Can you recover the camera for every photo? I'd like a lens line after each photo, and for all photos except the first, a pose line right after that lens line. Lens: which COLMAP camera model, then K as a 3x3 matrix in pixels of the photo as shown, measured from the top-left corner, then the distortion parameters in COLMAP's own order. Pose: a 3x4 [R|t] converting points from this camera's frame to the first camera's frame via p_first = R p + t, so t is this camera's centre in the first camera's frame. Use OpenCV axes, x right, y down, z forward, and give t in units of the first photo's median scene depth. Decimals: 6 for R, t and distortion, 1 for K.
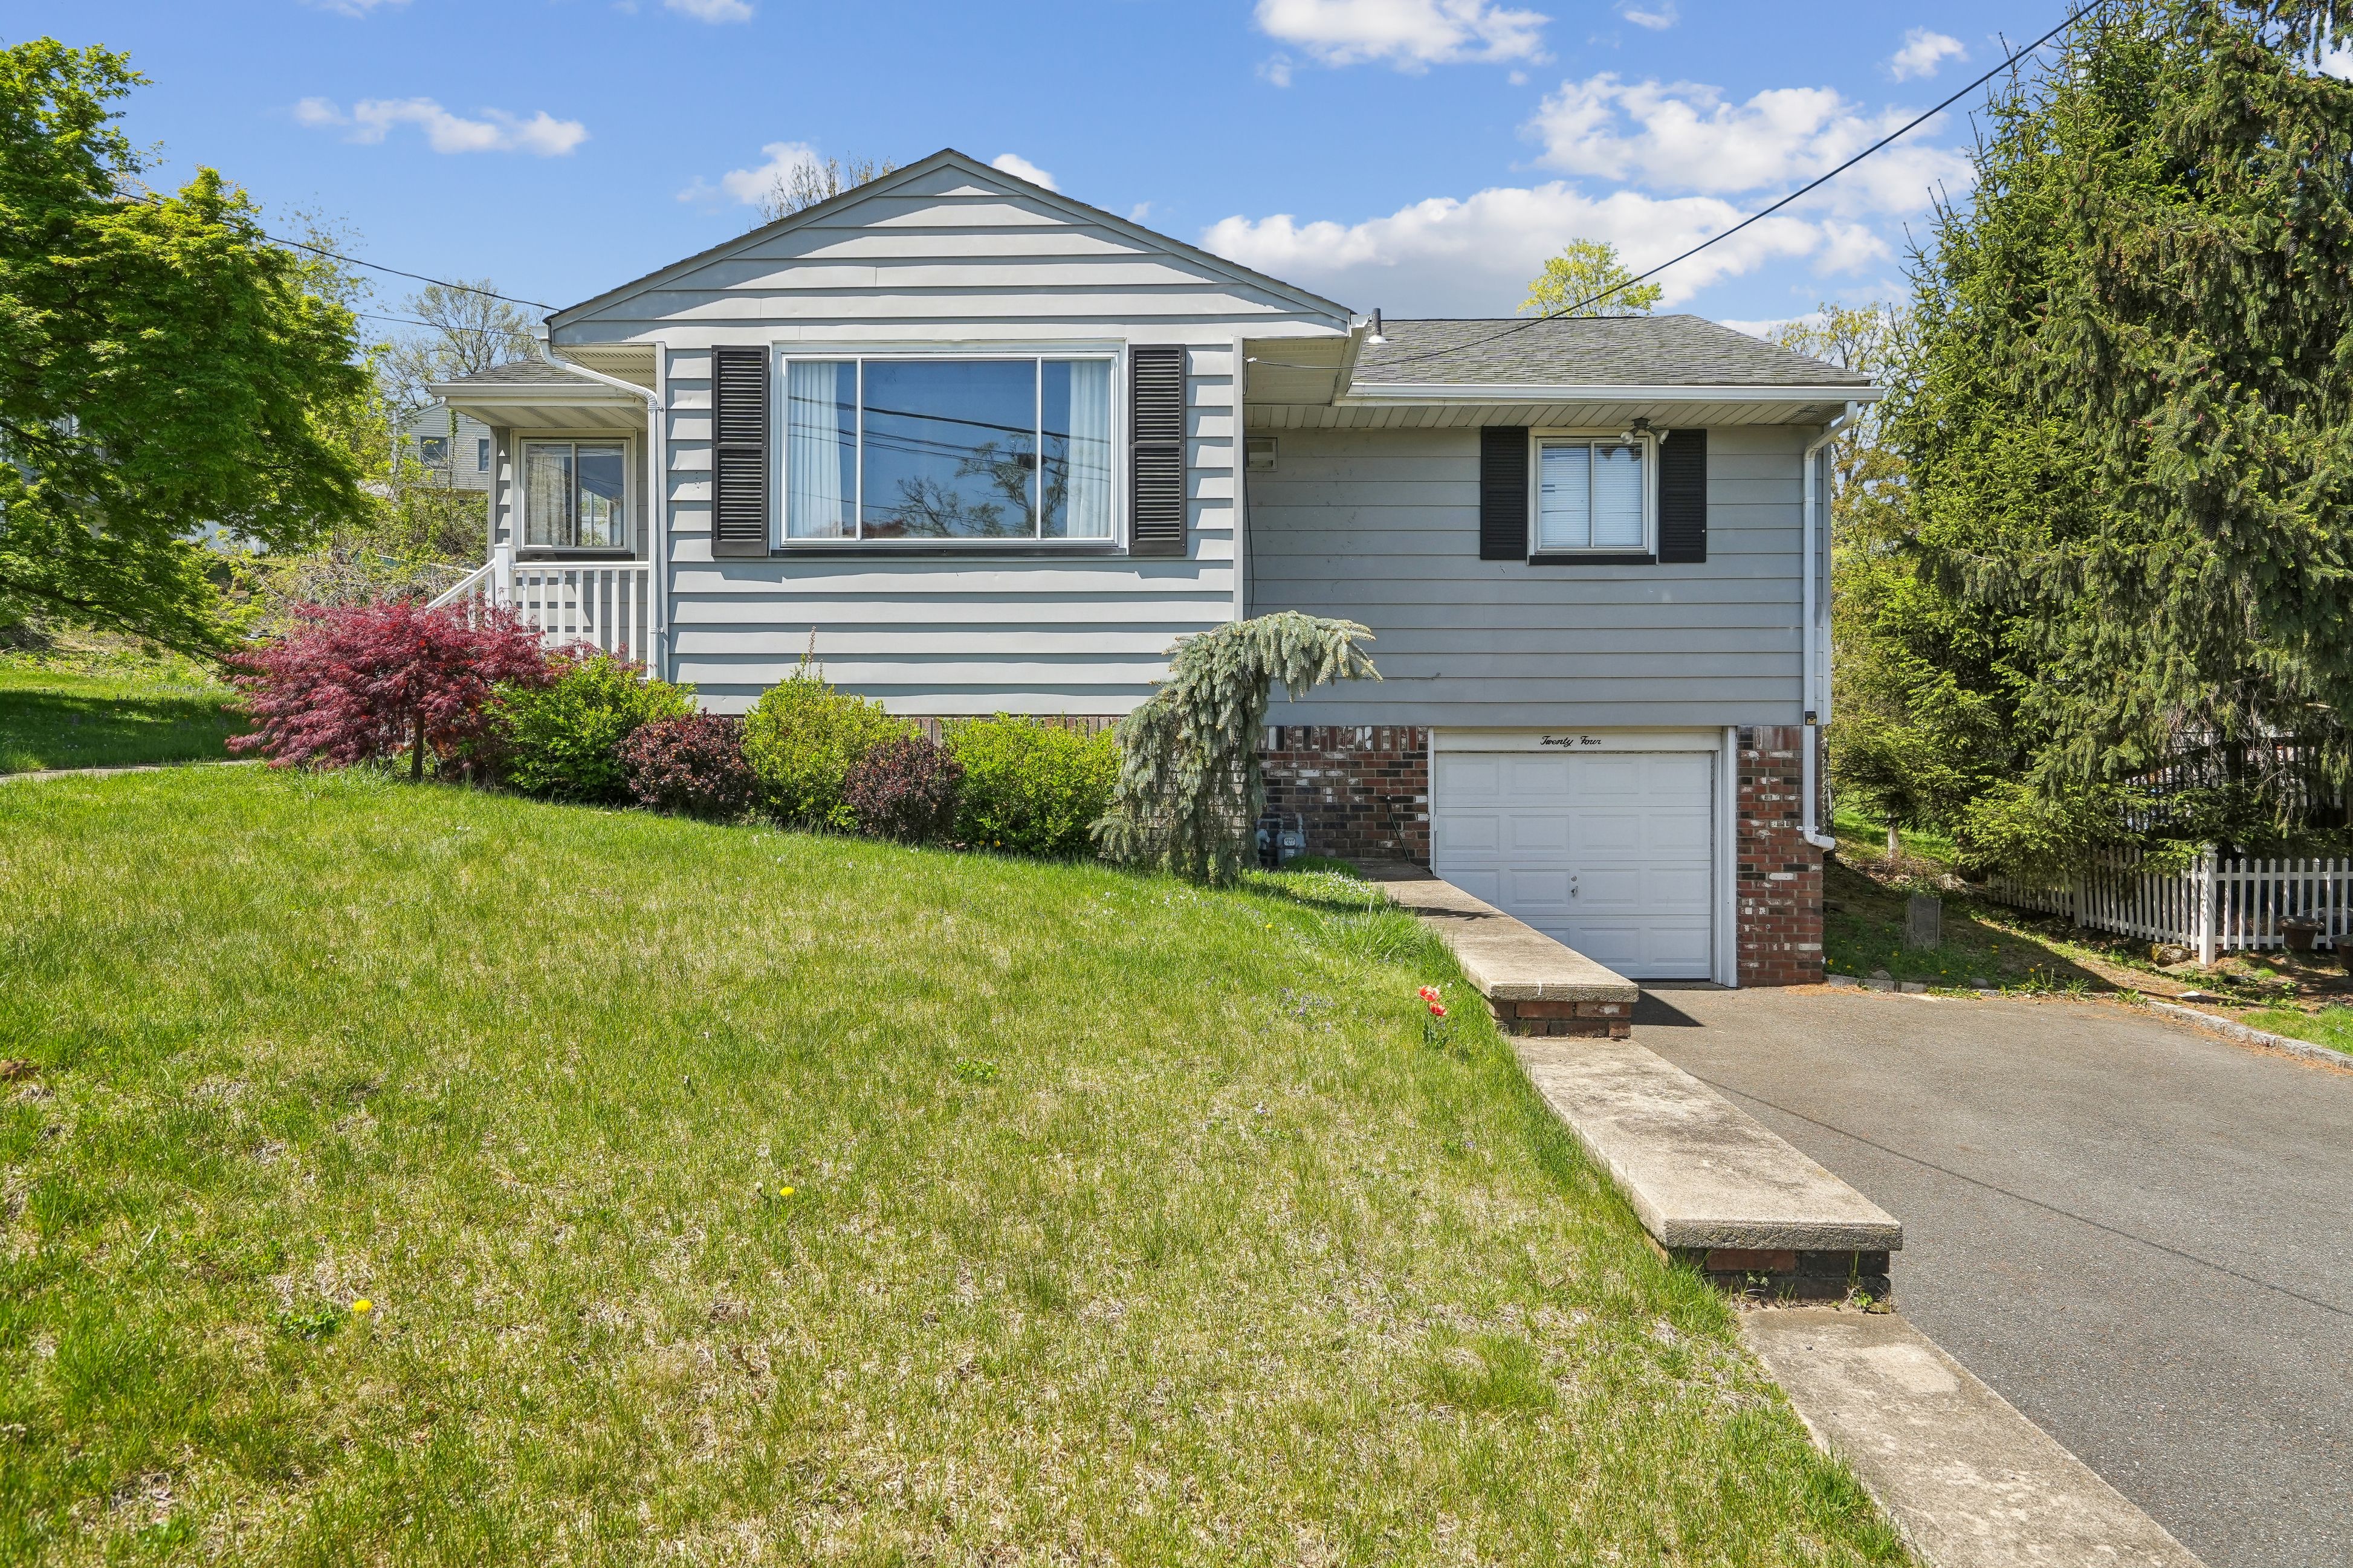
lens RADIAL K [[1468.1, 0, 1173.1], [0, 1468.1, 749.7], [0, 0, 1]] dist [0.003151, 0.000771]
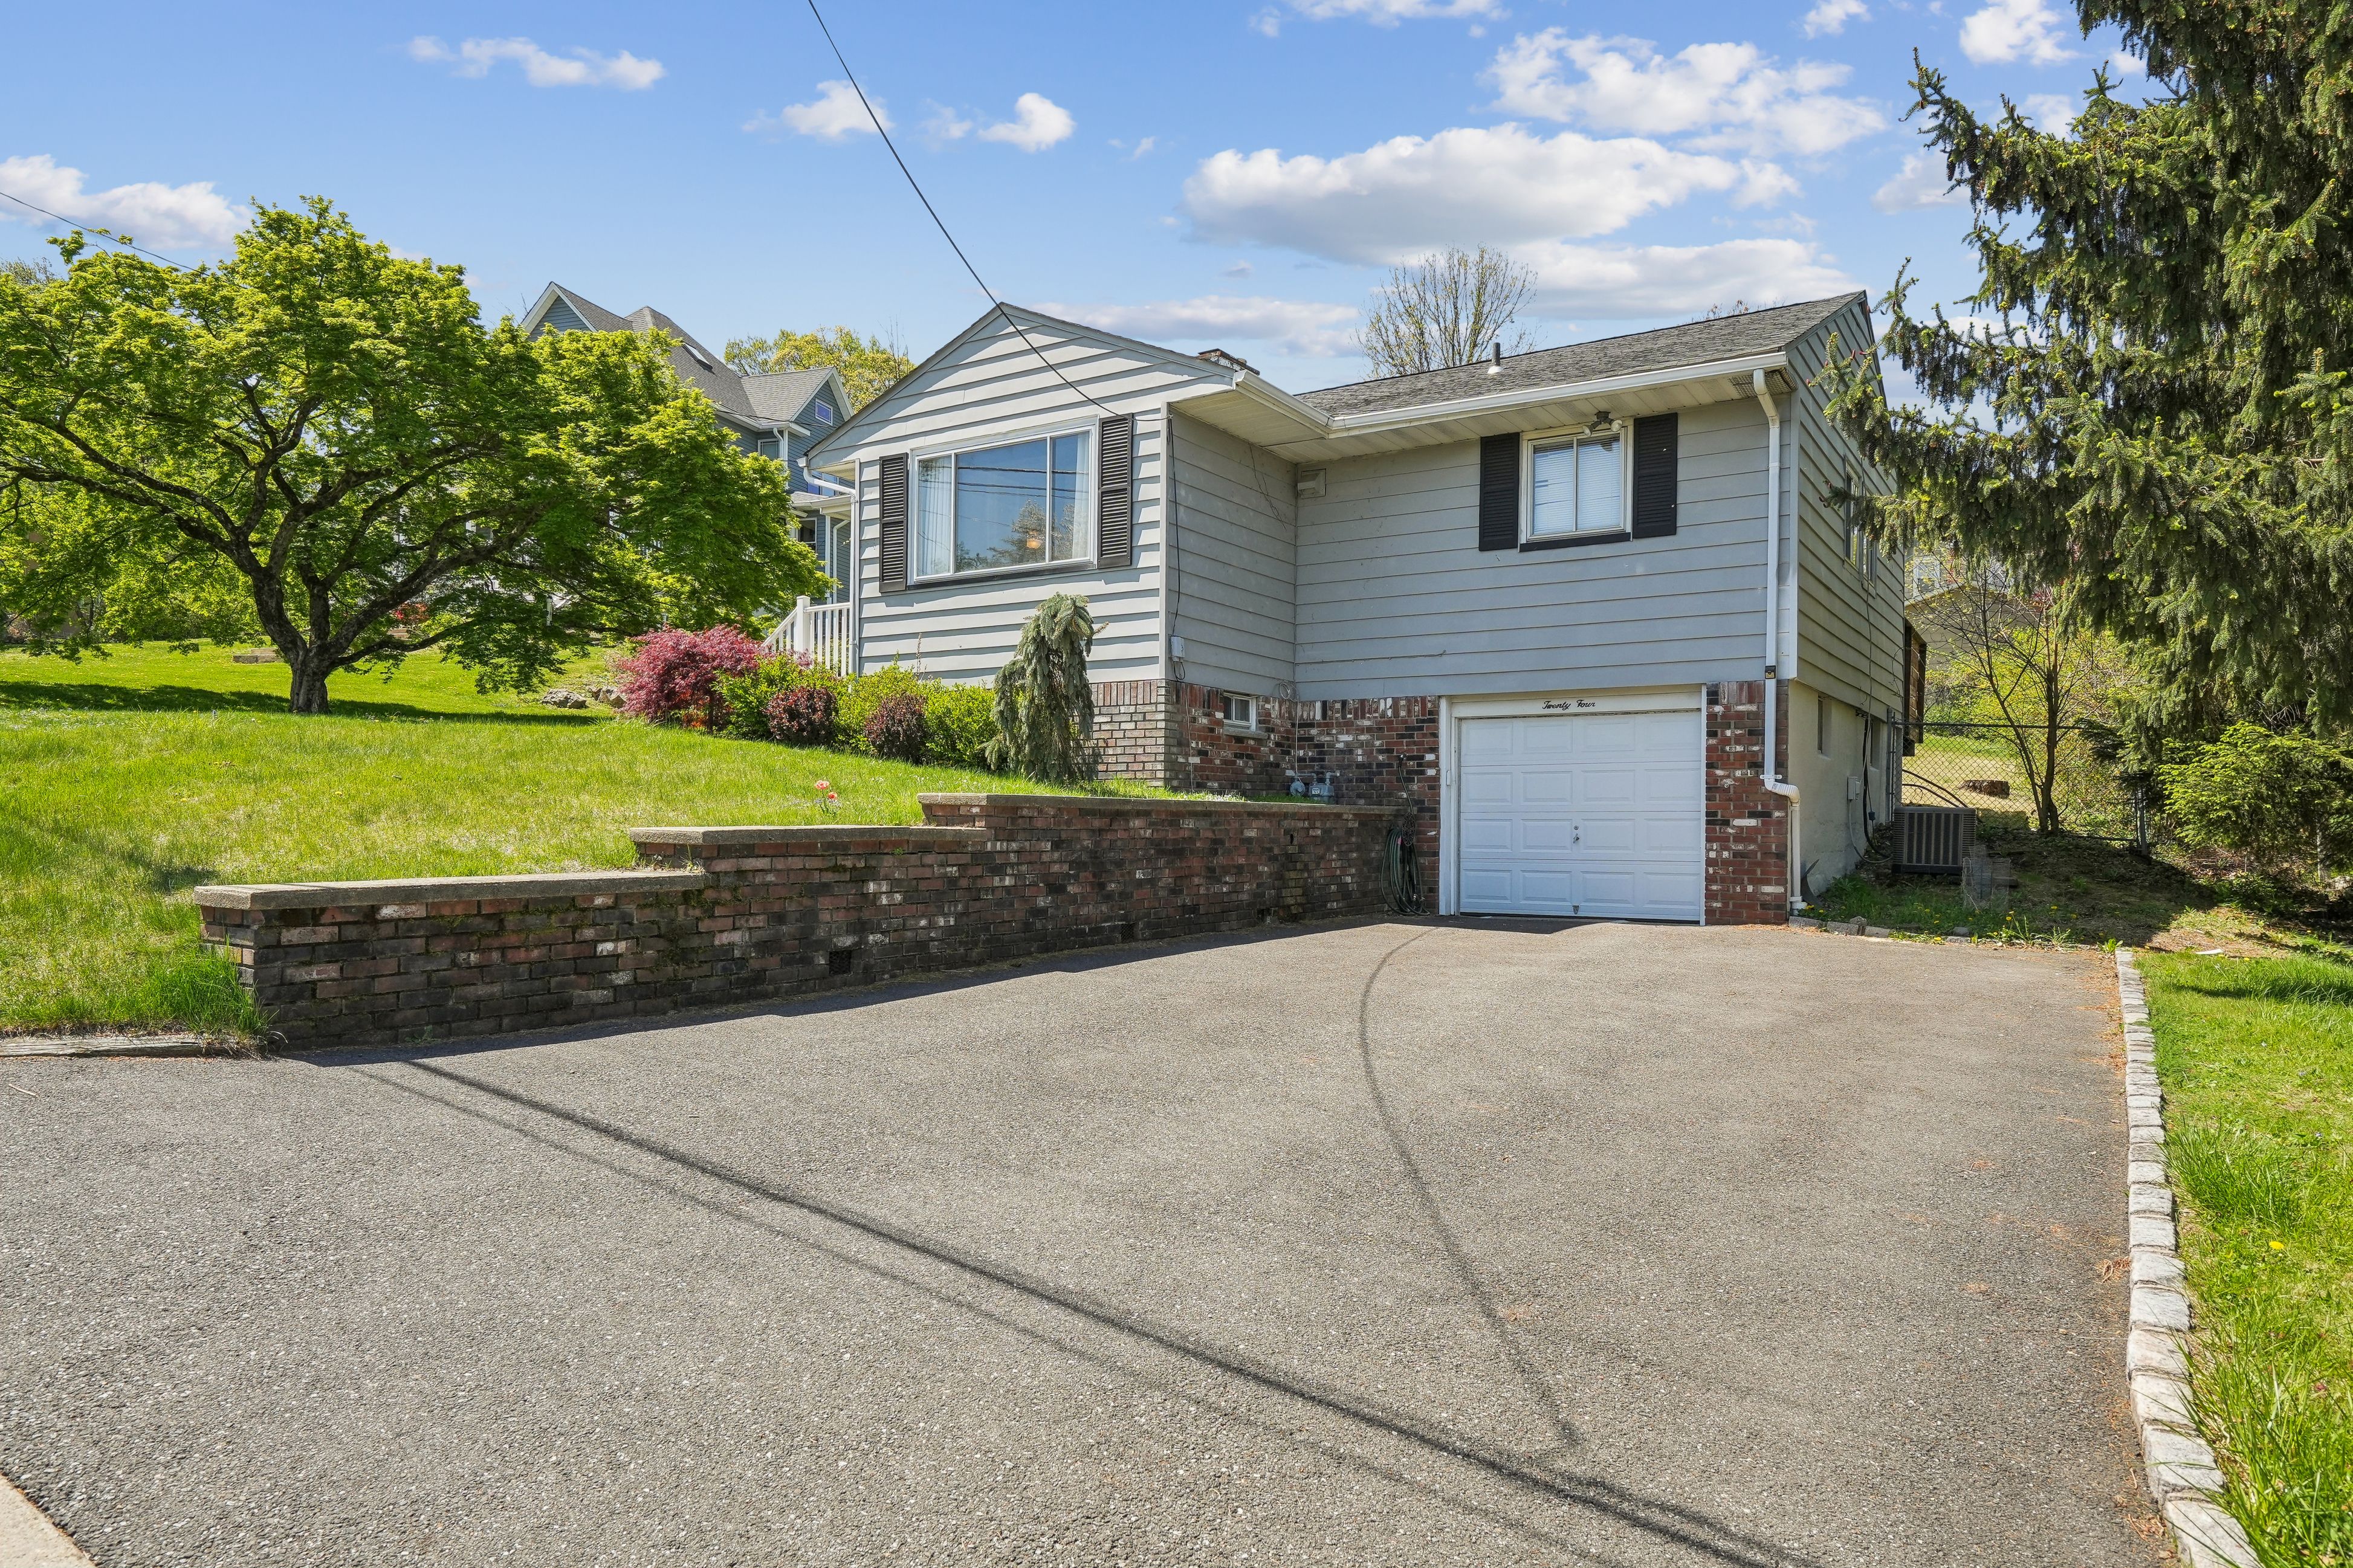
lens RADIAL K [[1434.4, 0, 1128.0], [0, 1434.4, 822.8], [0, 0, 1]] dist [0.009371, 0.000158]
pose [[0.846193, 0.007738, -0.532820, 0.590531], [-0.006827, 0.999970, 0.003681, 0.085654], [0.532832, 0.000523, 0.846221, -0.119350]]
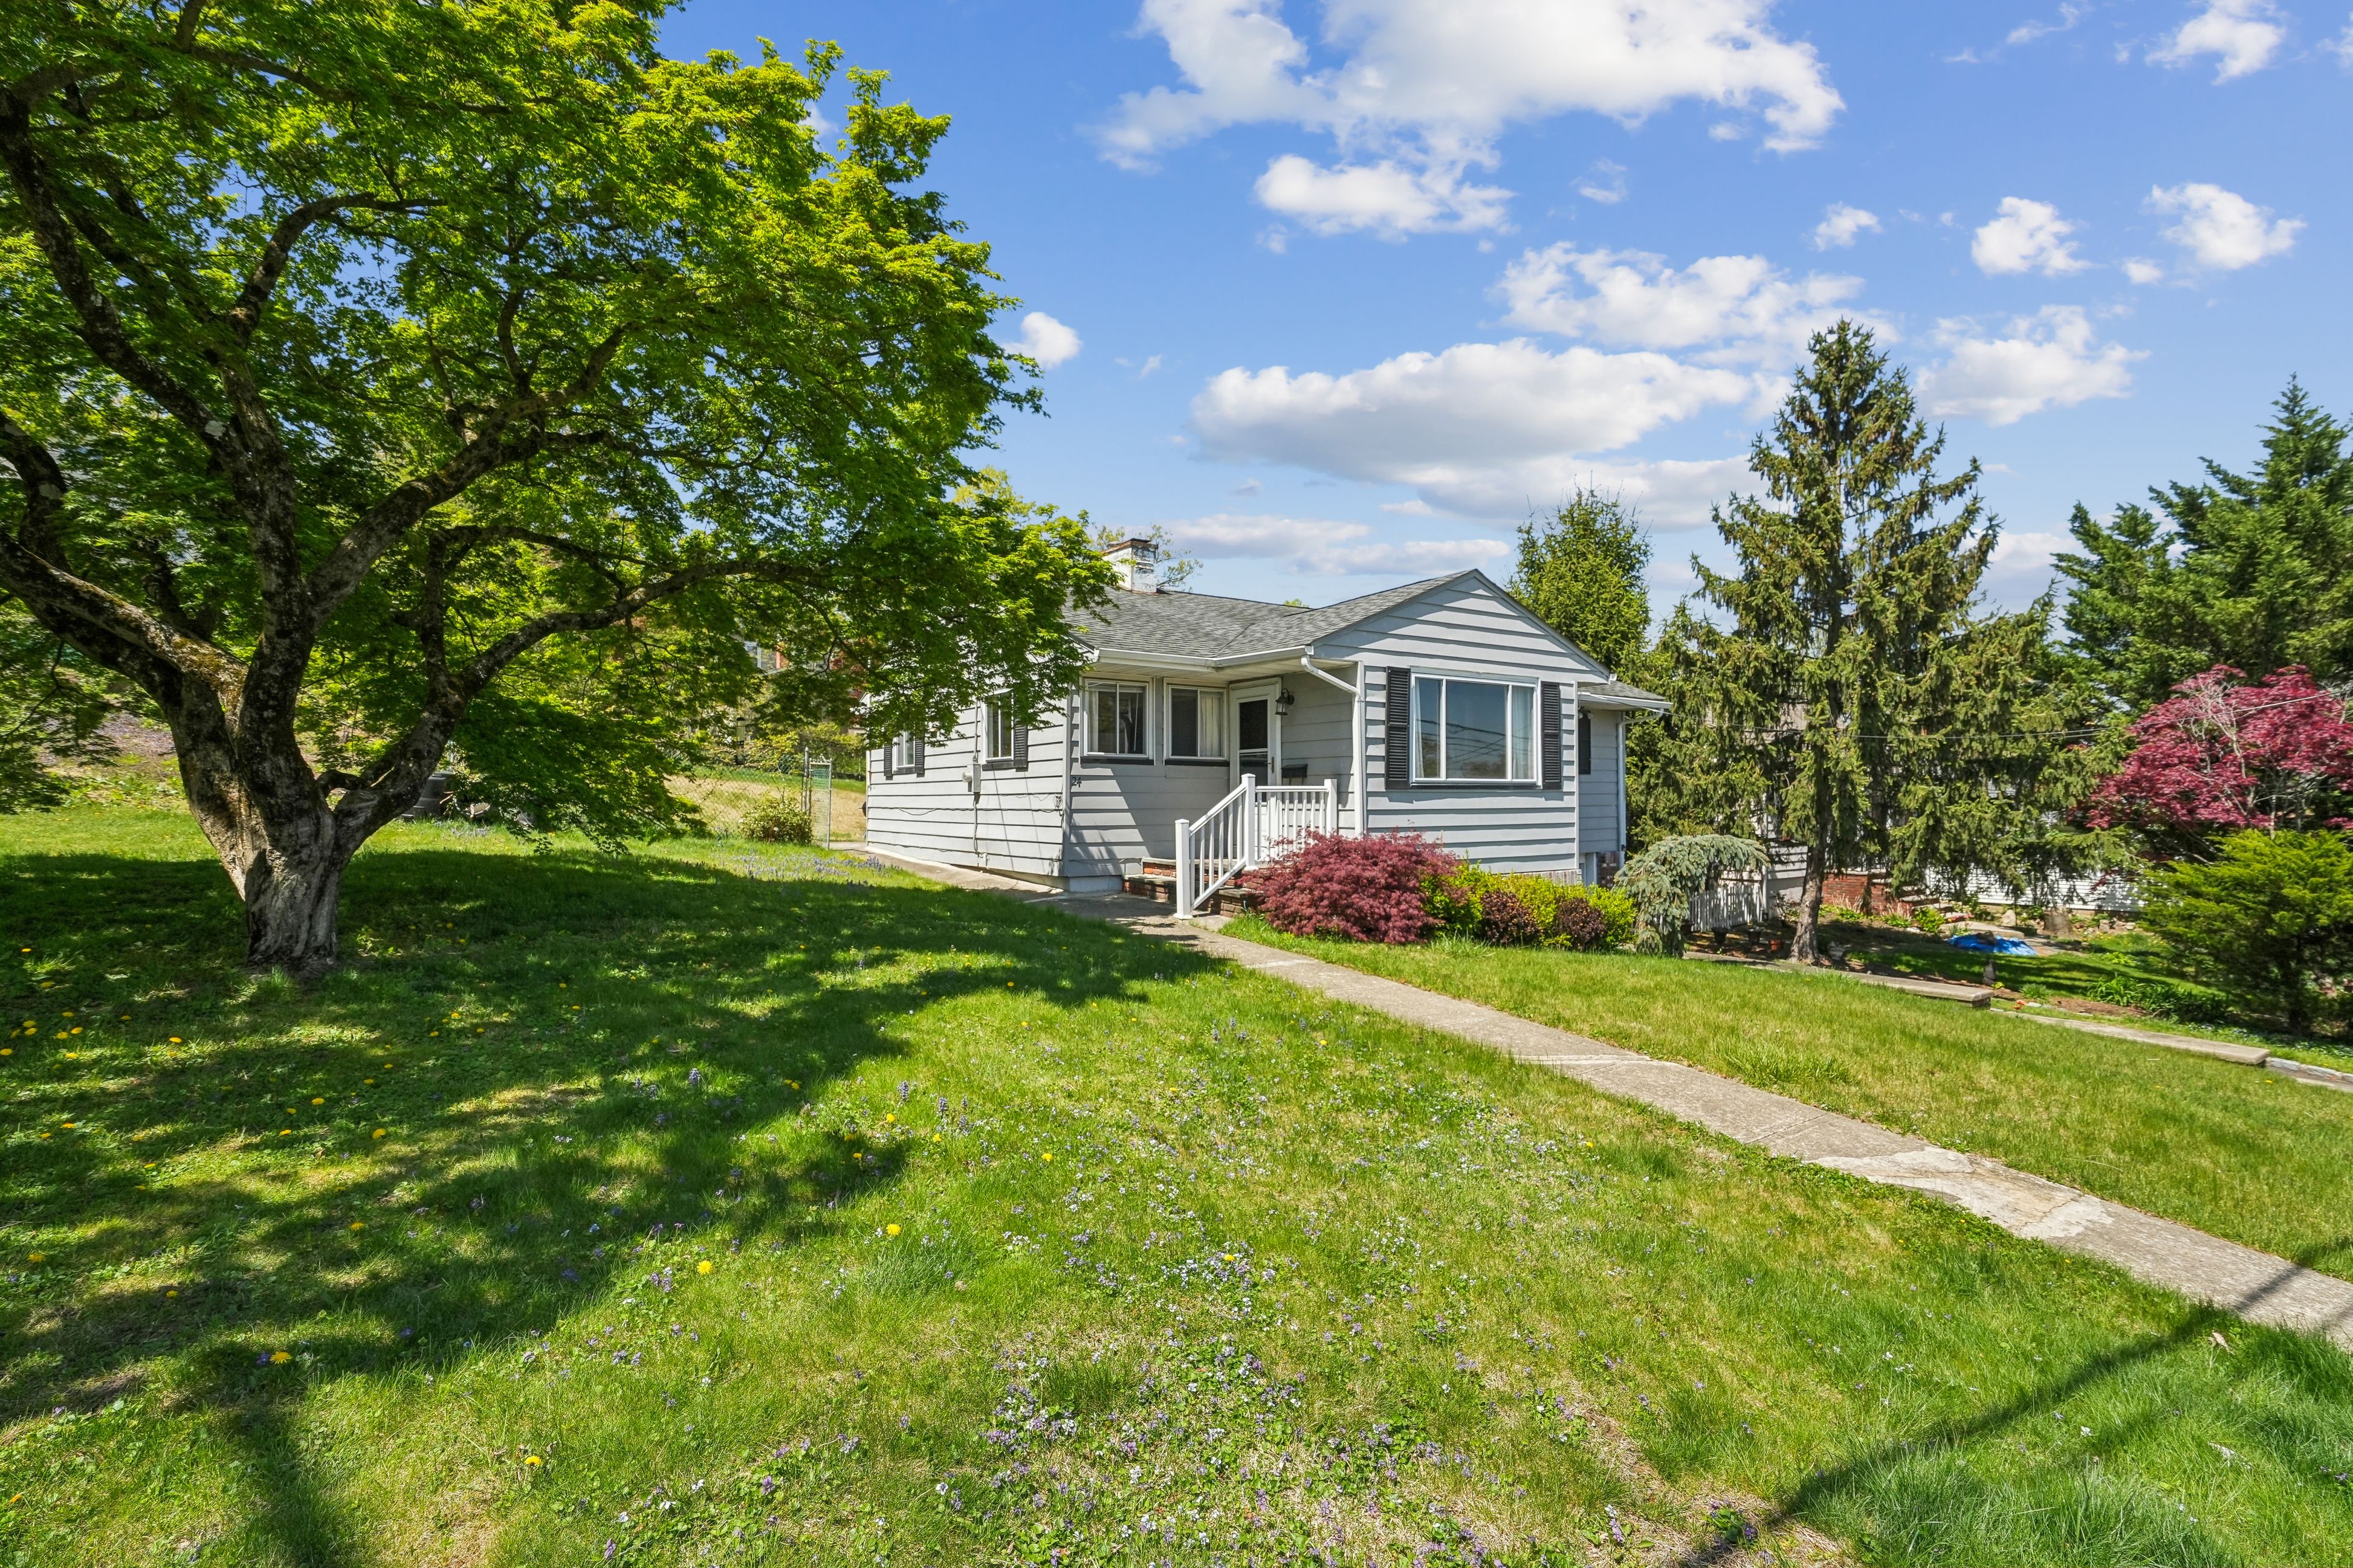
lens RADIAL K [[1081.1, 0, 1164.5], [0, 1081.1, 773.4], [0, 0, 1]] dist [-0.006377, 0.003581]
pose [[0.812234, 0.007992, 0.583277, -1.033482], [0.000578, 0.999895, -0.014505, -0.107422], [-0.583332, 0.012118, 0.812144, 0.102935]]
